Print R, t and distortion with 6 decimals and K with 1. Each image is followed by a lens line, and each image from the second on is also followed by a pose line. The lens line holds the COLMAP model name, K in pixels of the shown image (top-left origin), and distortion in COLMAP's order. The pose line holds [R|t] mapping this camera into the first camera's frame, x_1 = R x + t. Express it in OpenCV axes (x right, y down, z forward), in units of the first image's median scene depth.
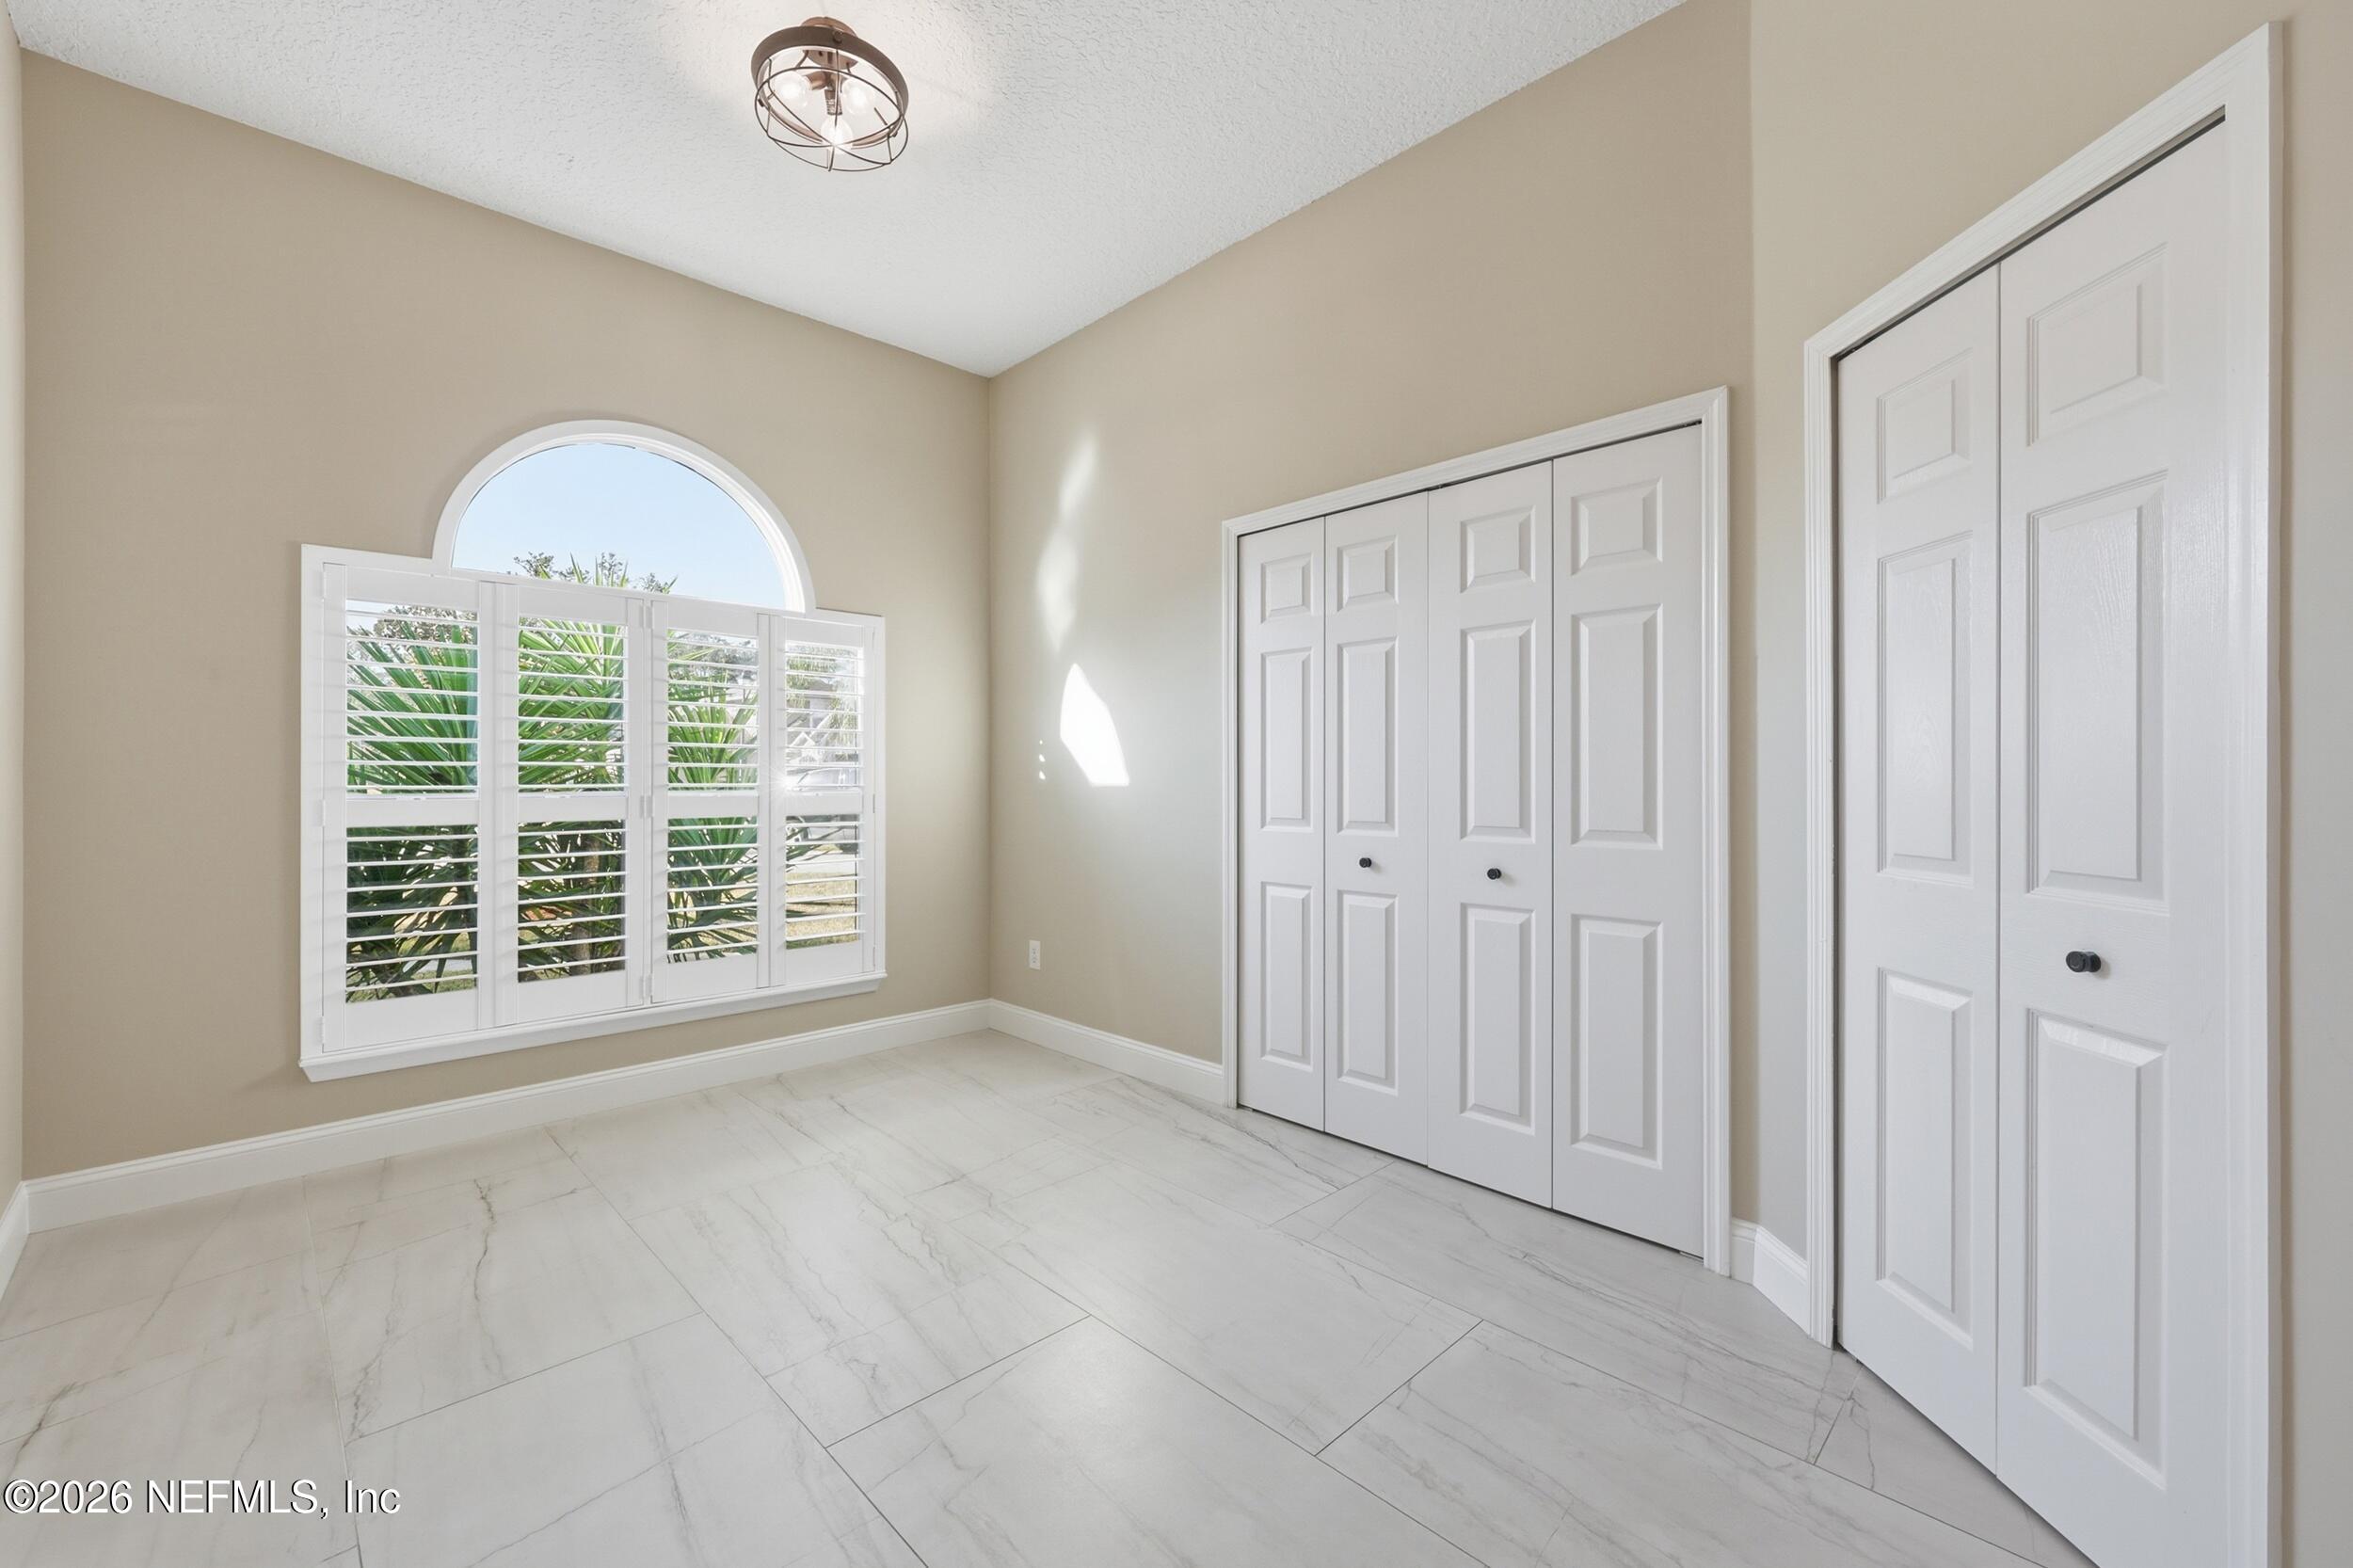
lens RADIAL K [[968.9, 0, 1163.5], [0, 968.9, 778.2], [0, 0, 1]] dist [0.000107, 0.004307]
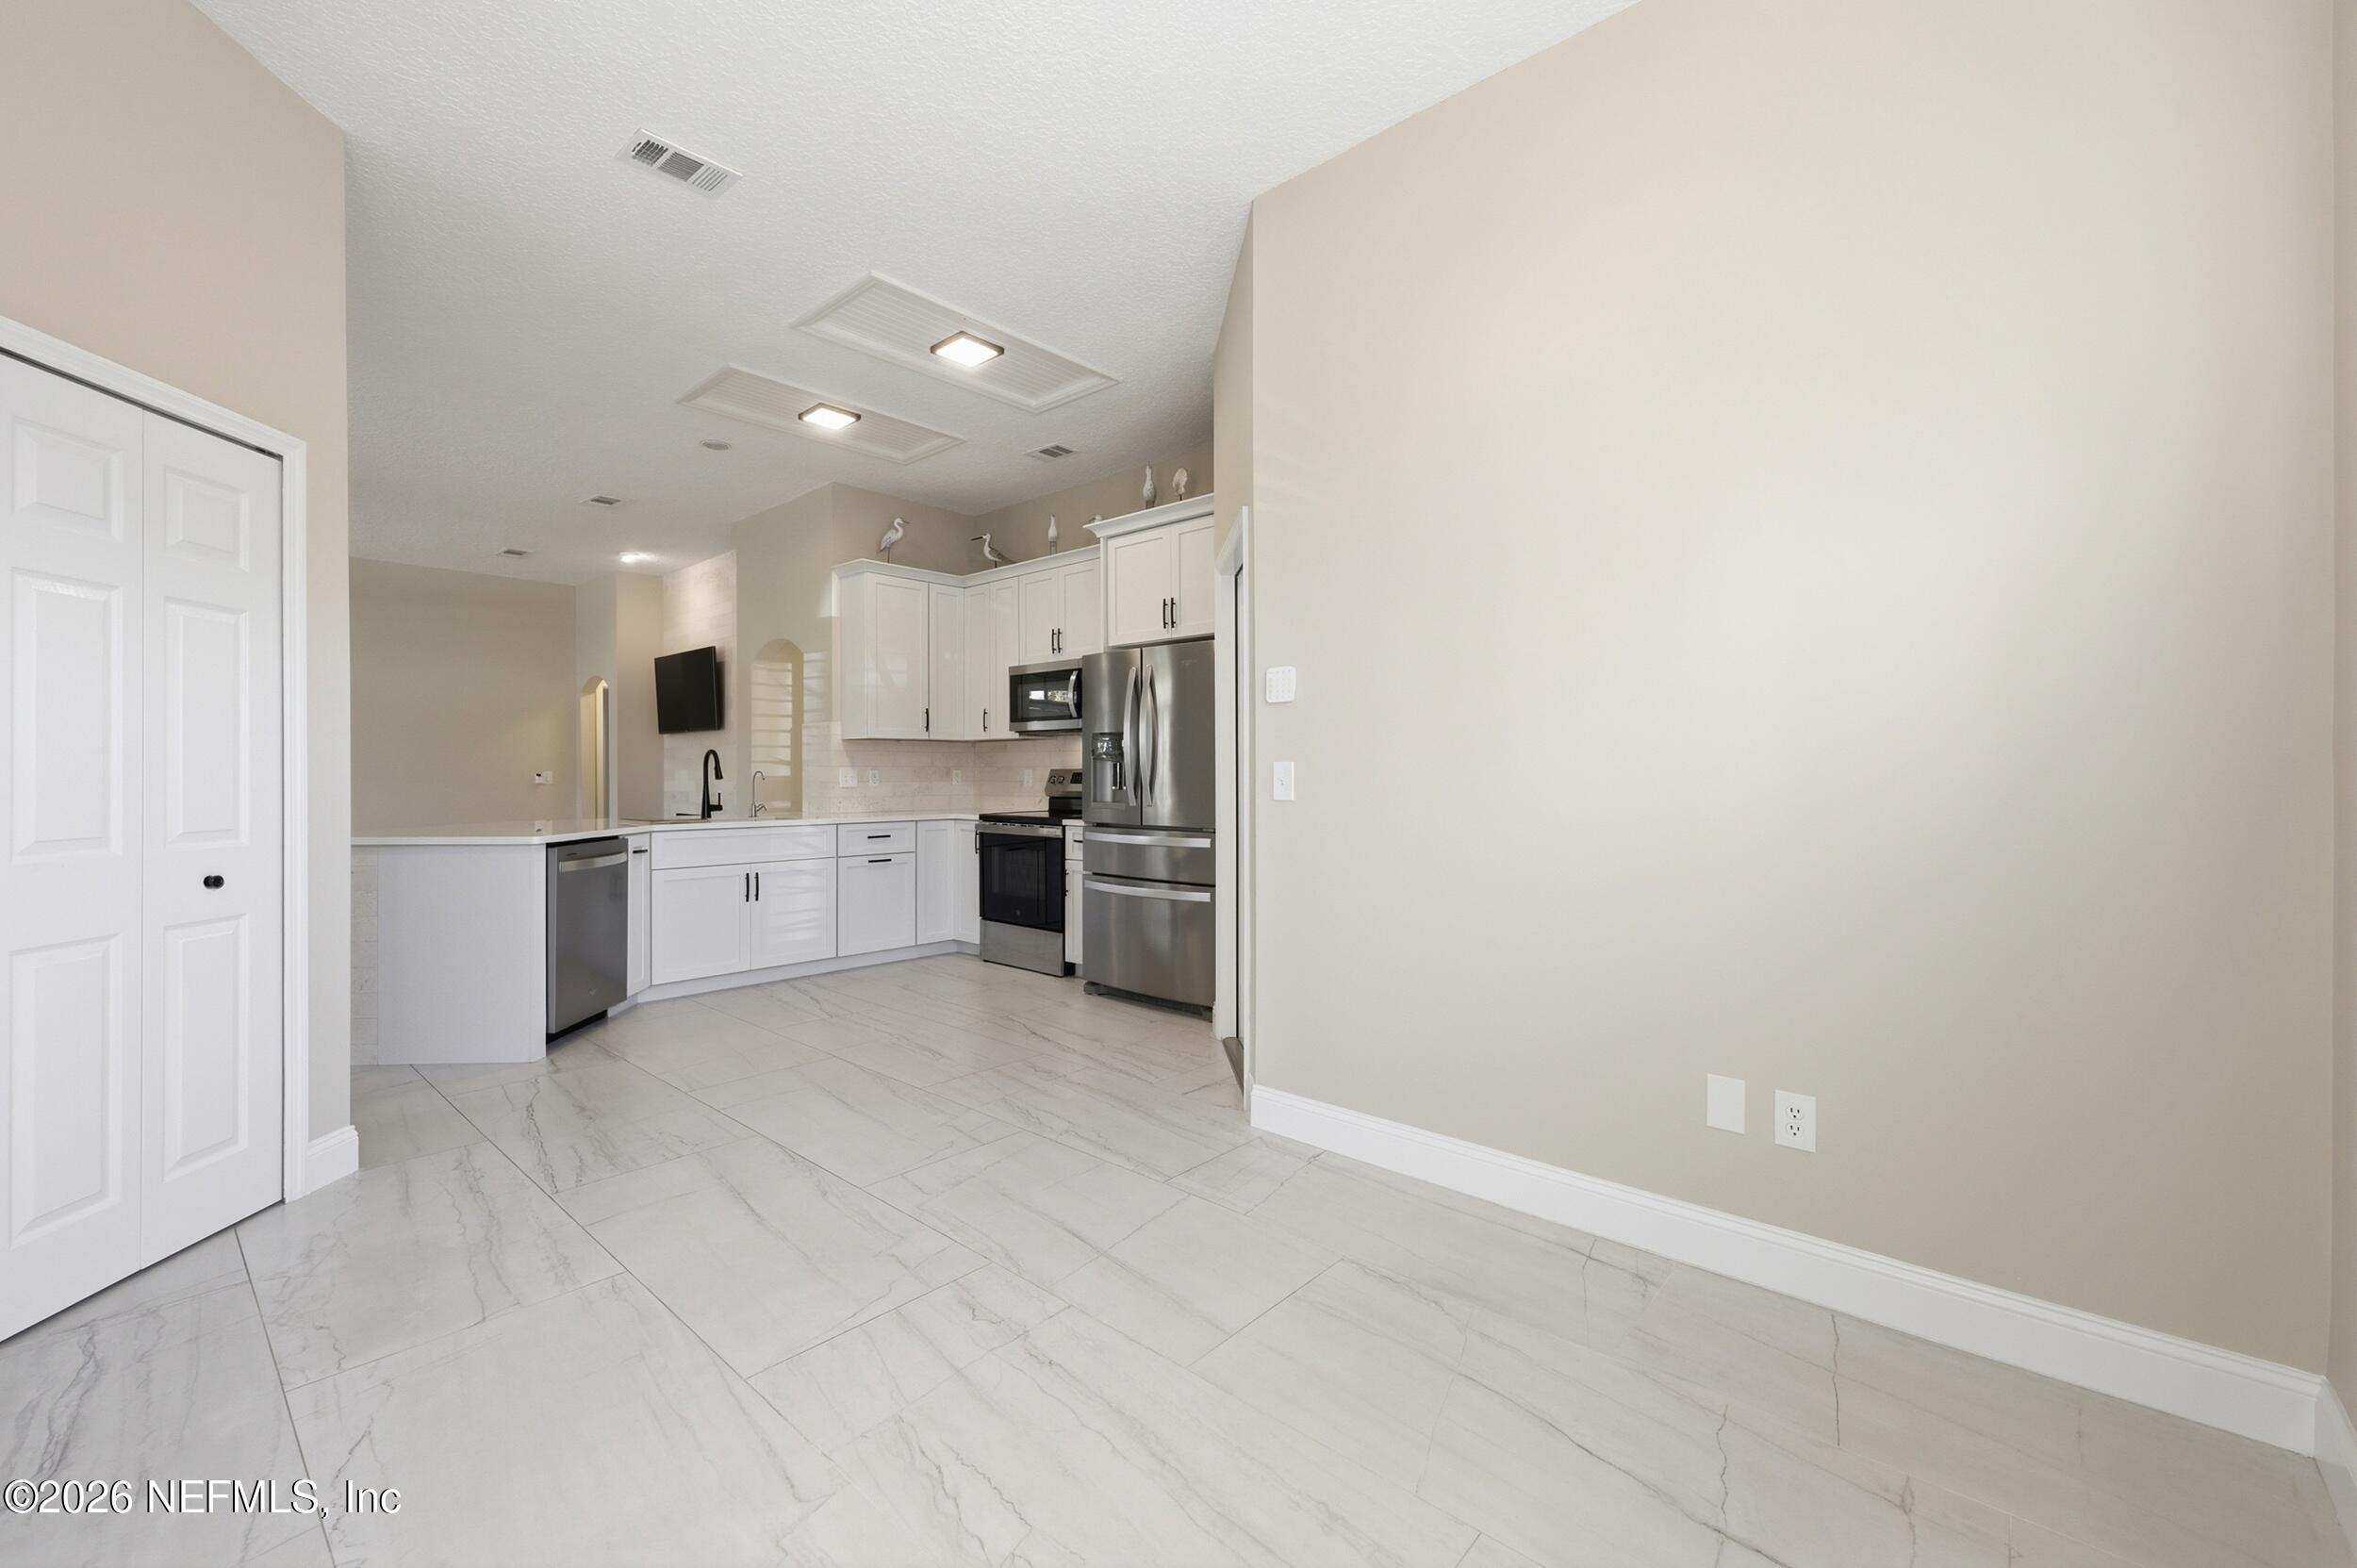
lens RADIAL K [[970.6, 0, 1165.5], [0, 970.6, 778.1], [0, 0, 1]] dist [0.000107, 0.004307]
pose [[-0.997321, 0.000178, -0.073143, -0.396343], [0.000134, 1.000000, 0.000611, 0.003585], [0.073143, 0.000599, -0.997321, 1.926226]]
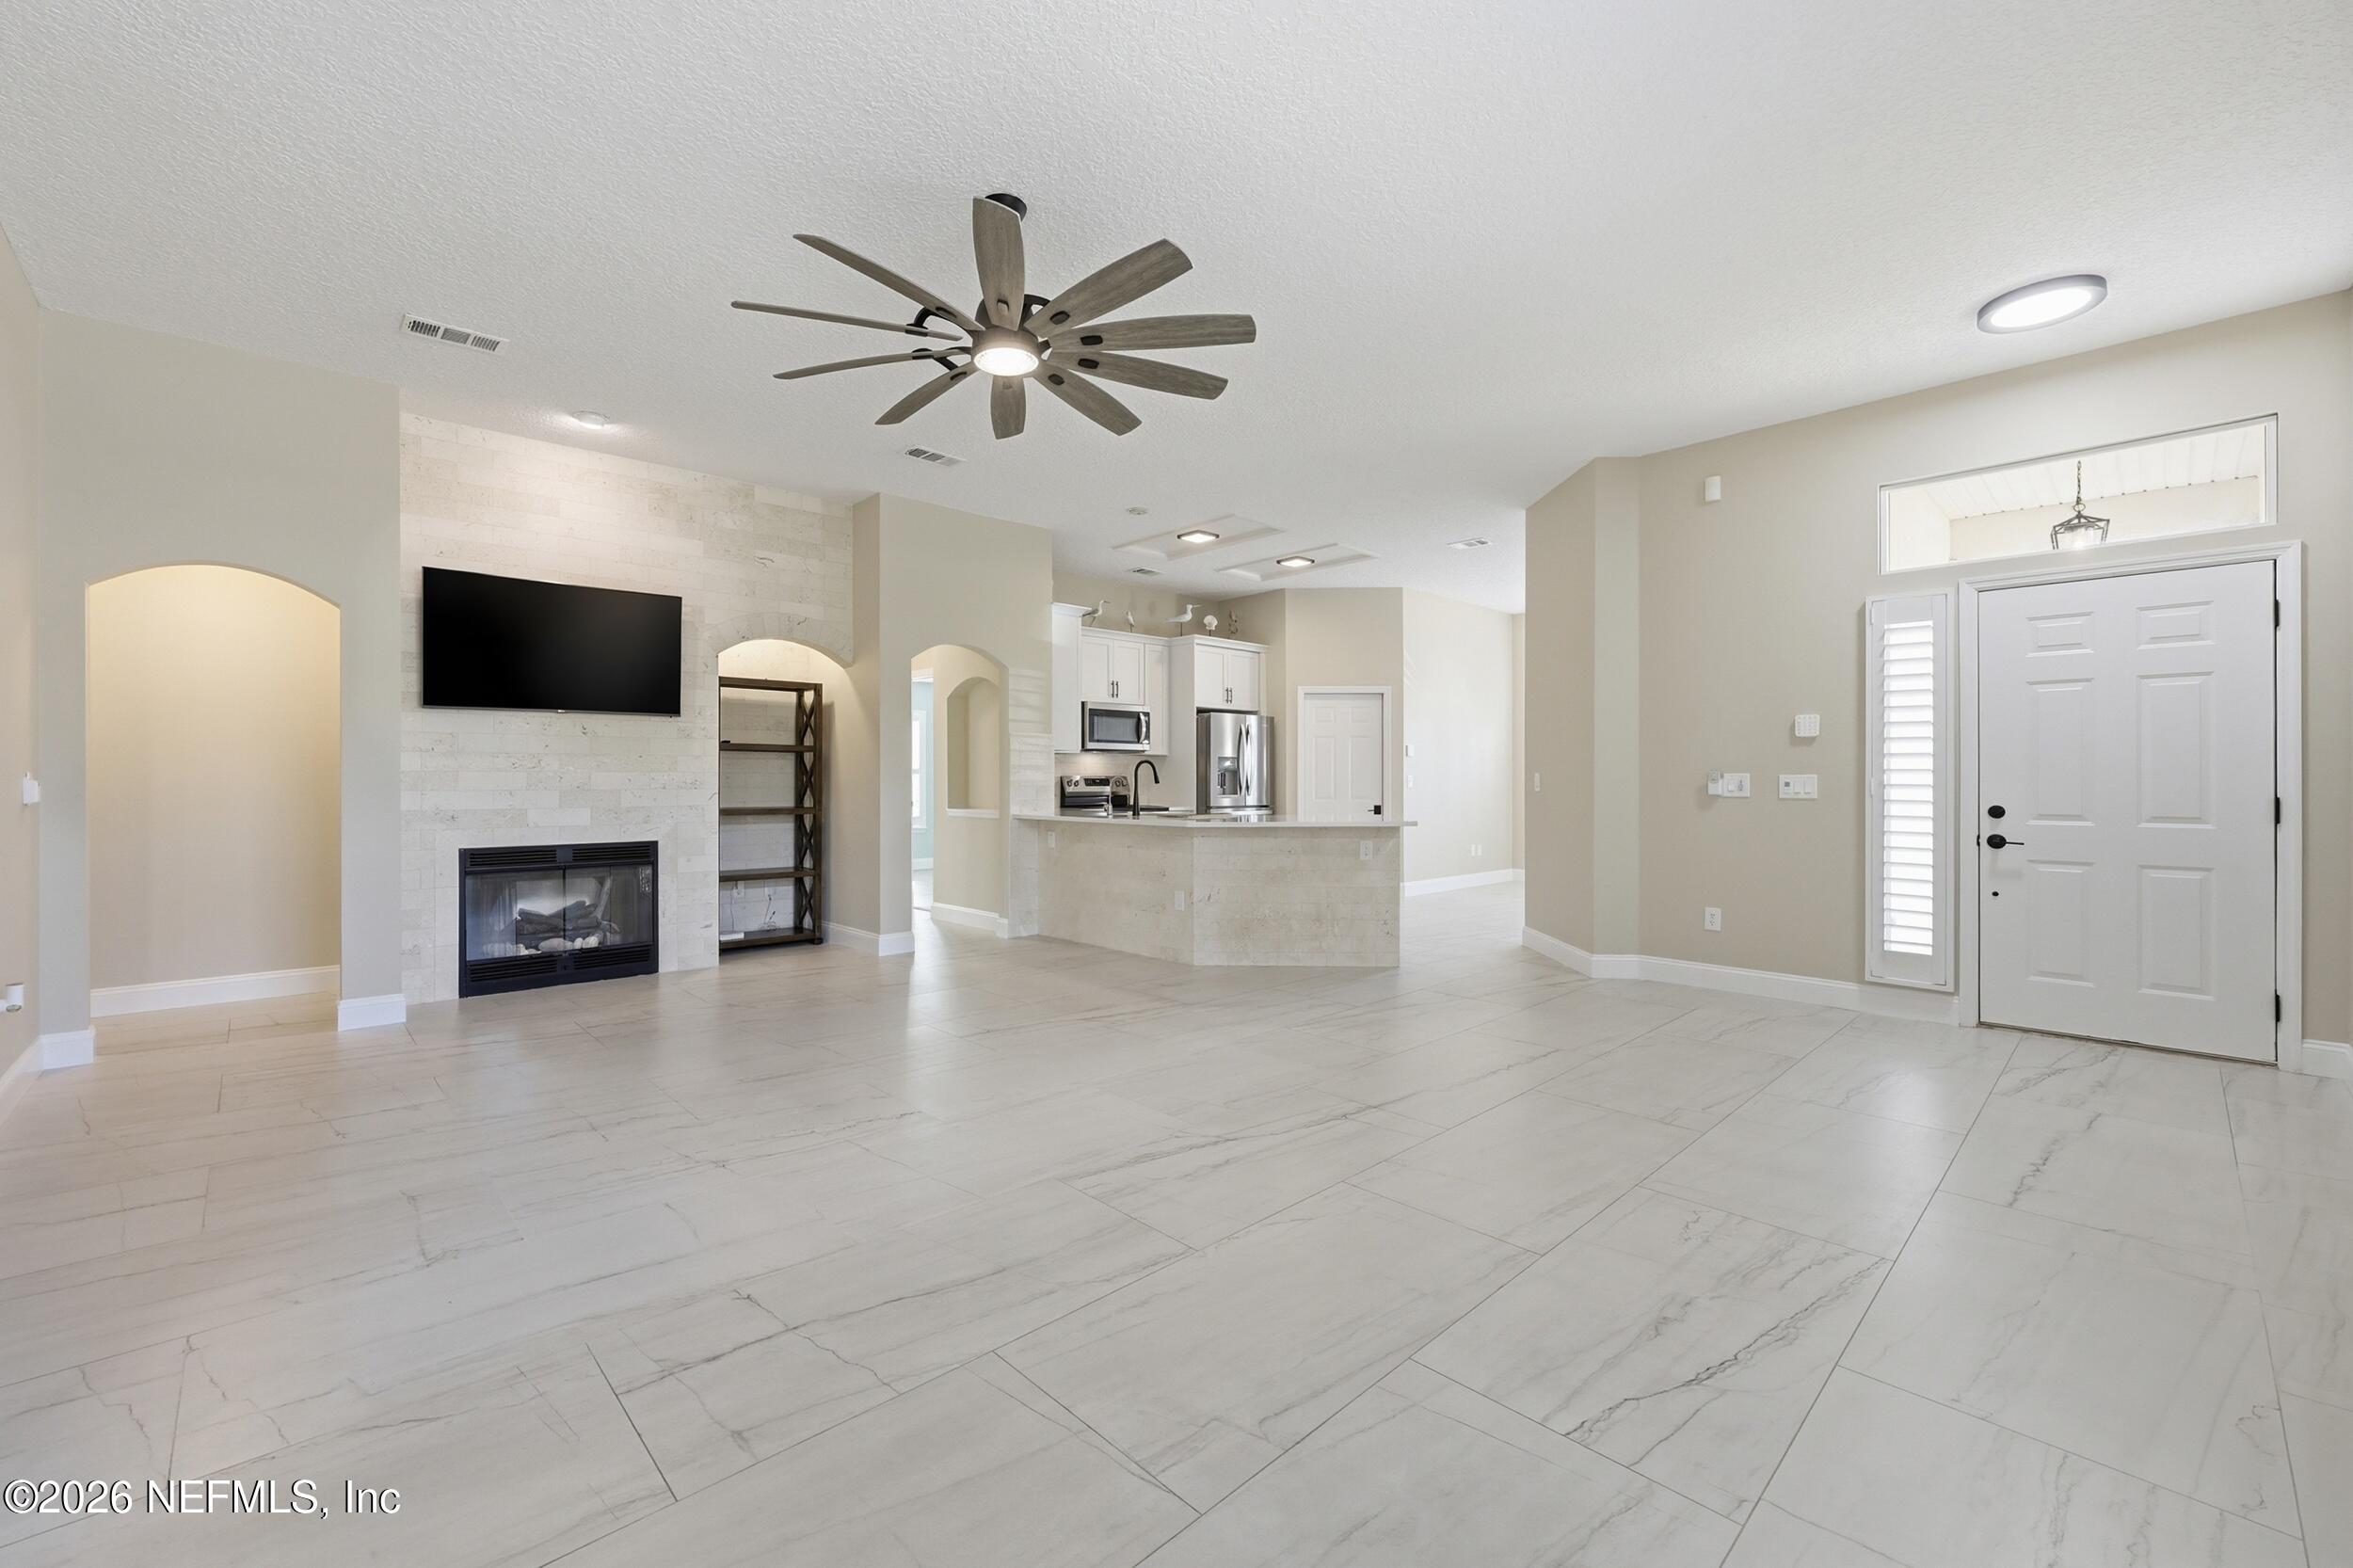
lens RADIAL K [[945.1, 0, 1164.1], [0, 945.1, 774.8], [0, 0, 1]] dist [-0.000113, -0.000025]
pose [[0.001194, -0.005405, -0.999985, 3.927645], [0.003440, 0.999980, -0.005401, -0.002990], [0.999993, -0.003433, 0.001212, -0.803879]]
